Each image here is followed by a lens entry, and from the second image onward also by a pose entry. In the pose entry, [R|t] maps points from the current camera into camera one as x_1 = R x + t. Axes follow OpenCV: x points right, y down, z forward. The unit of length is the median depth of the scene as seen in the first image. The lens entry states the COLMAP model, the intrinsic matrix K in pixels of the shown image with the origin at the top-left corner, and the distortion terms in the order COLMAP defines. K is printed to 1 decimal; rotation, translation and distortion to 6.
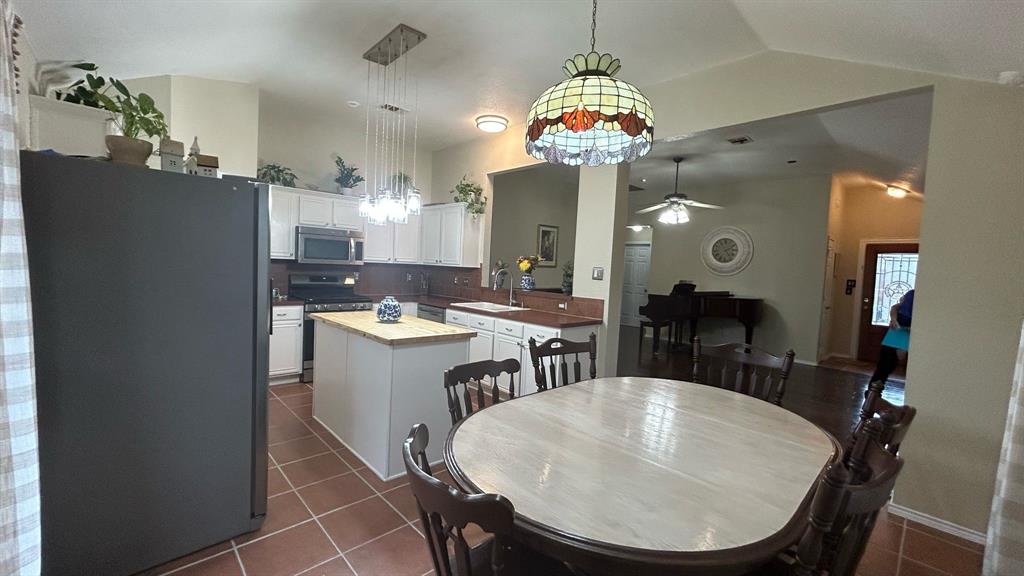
lens RADIAL K [[410.0, 0, 512.0], [0, 410.0, 285.5], [0, 0, 1]] dist [-0.001557, -0.000317]
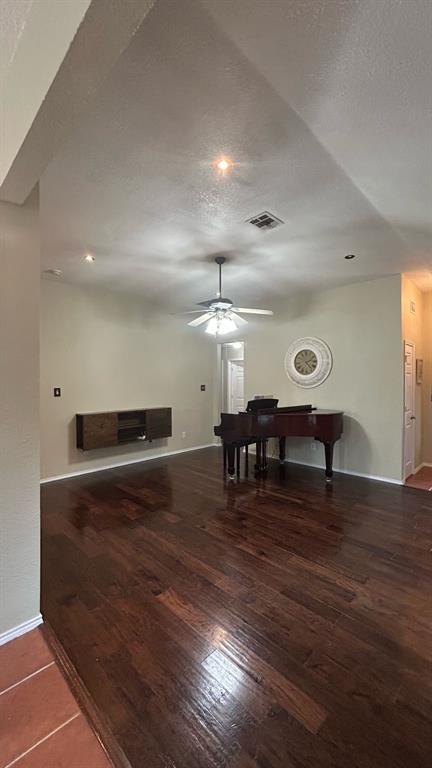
lens RADIAL K [[307.5, 0, 218.3], [0, 307.5, 382.1], [0, 0, 1]] dist [-0.001557, -0.000317]
pose [[0.998455, -0.048463, 0.027169, 0.416110], [0.049720, 0.997623, -0.047706, -0.020742], [-0.024792, 0.048984, 0.998492, 0.406779]]
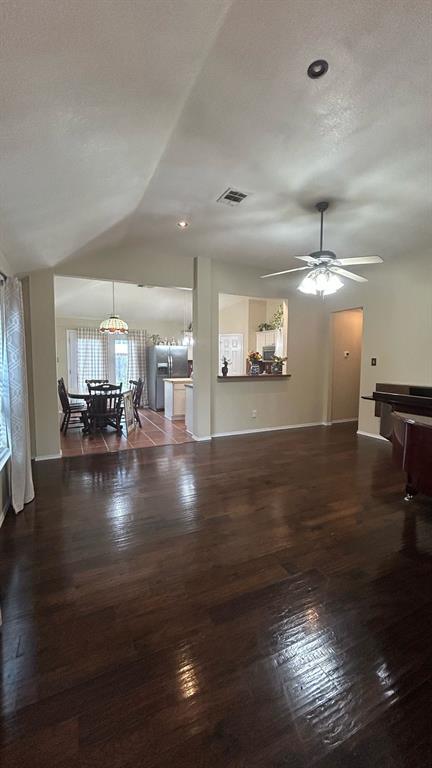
lens RADIAL K [[313.6, 0, 216.0], [0, 313.6, 384.0], [0, 0, 1]] dist [0.000055, -0.000101]
pose [[-0.312816, 0.030820, -0.949314, 1.131293], [-0.065326, 0.996409, 0.053875, -0.005624], [0.947565, 0.078868, -0.309679, 1.138147]]
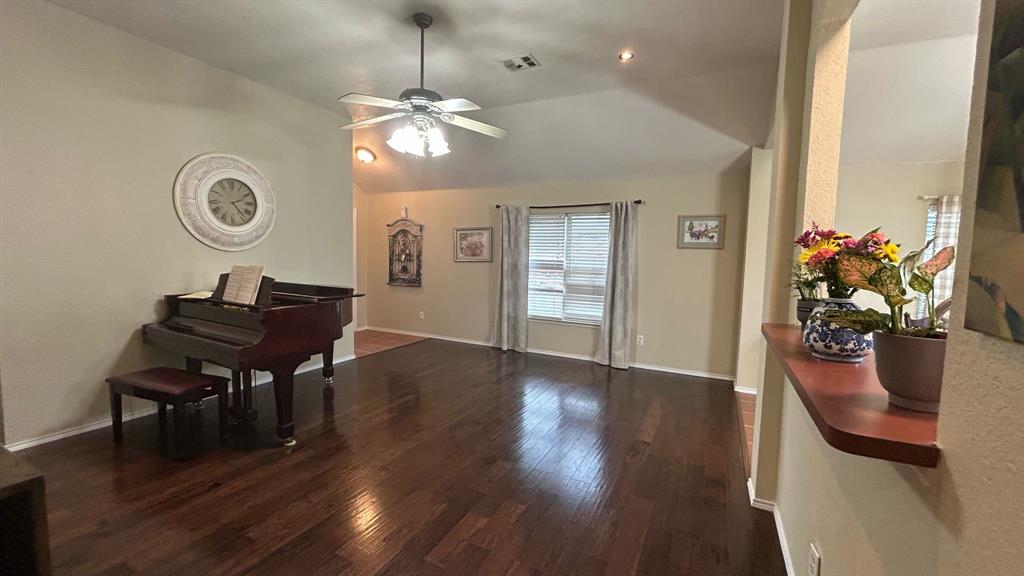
lens RADIAL K [[410.0, 0, 512.0], [0, 410.0, 285.5], [0, 0, 1]] dist [-0.001557, -0.000317]
pose [[-0.326192, -0.128788, 0.936490, -0.130808], [0.007065, 0.990316, 0.138651, -0.072711], [-0.945277, 0.051843, -0.322123, 1.196786]]
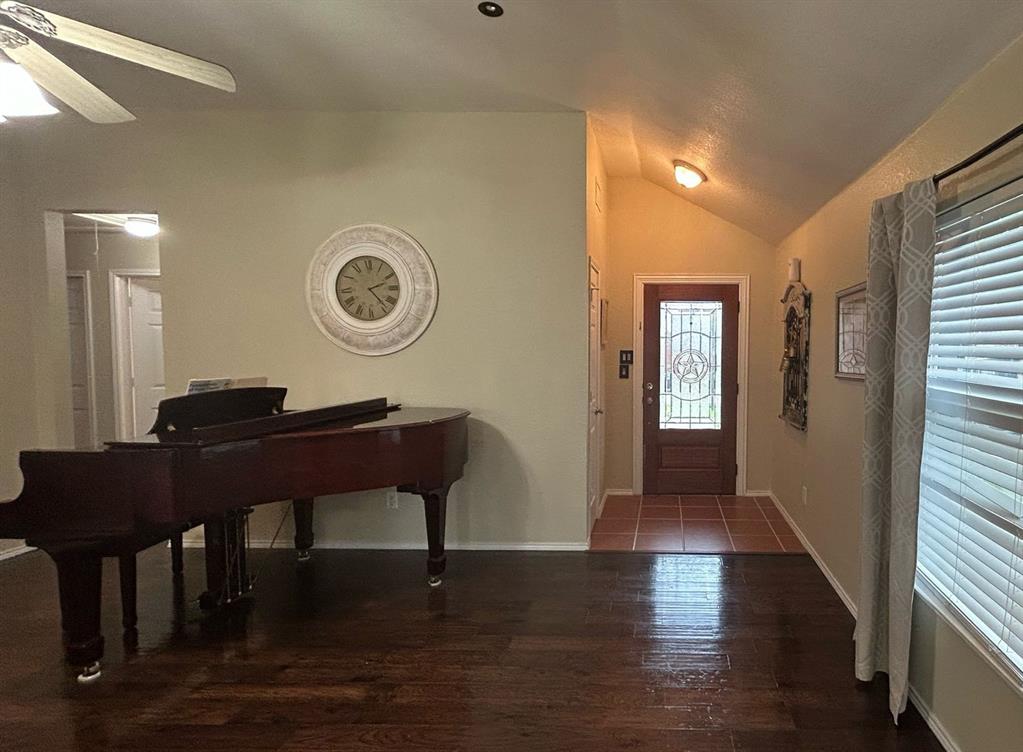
lens RADIAL K [[537.5, 0, 665.3], [0, 537.5, 372.9], [0, 0, 1]] dist [-0.004355, -0.000902]
pose [[0.691272, -0.078867, 0.718277, 0.497225], [0.062229, 0.996830, 0.049564, -0.023347], [-0.719910, 0.010435, 0.693989, 0.665136]]
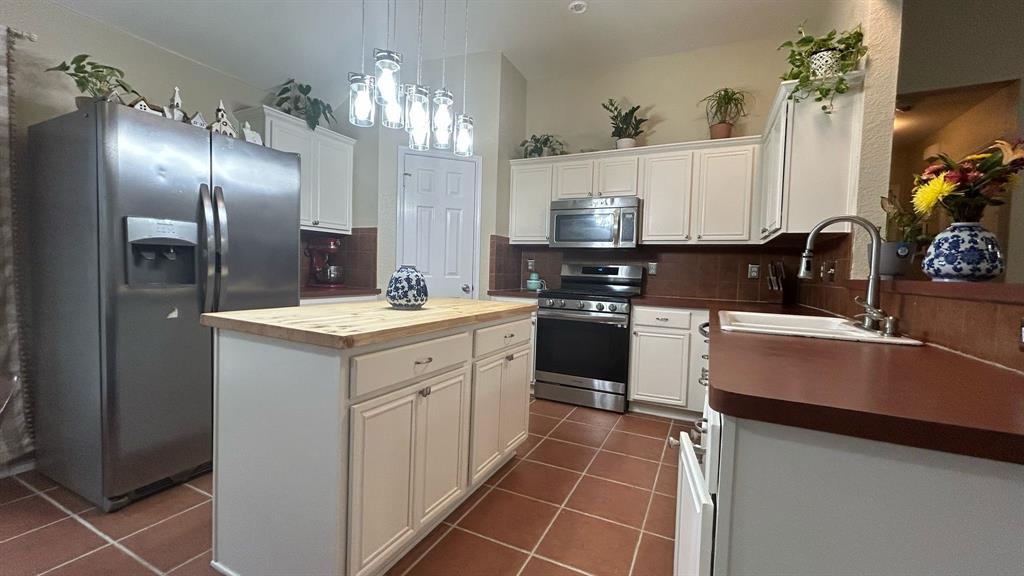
lens RADIAL K [[418.2, 0, 512.0], [0, 418.2, 288.0], [0, 0, 1]] dist [0.000055, -0.000101]
pose [[0.343579, 0.002586, -0.939120, 0.195590], [-0.059841, 0.998024, -0.019145, 0.038741], [0.937215, 0.062775, 0.343055, 0.571794]]
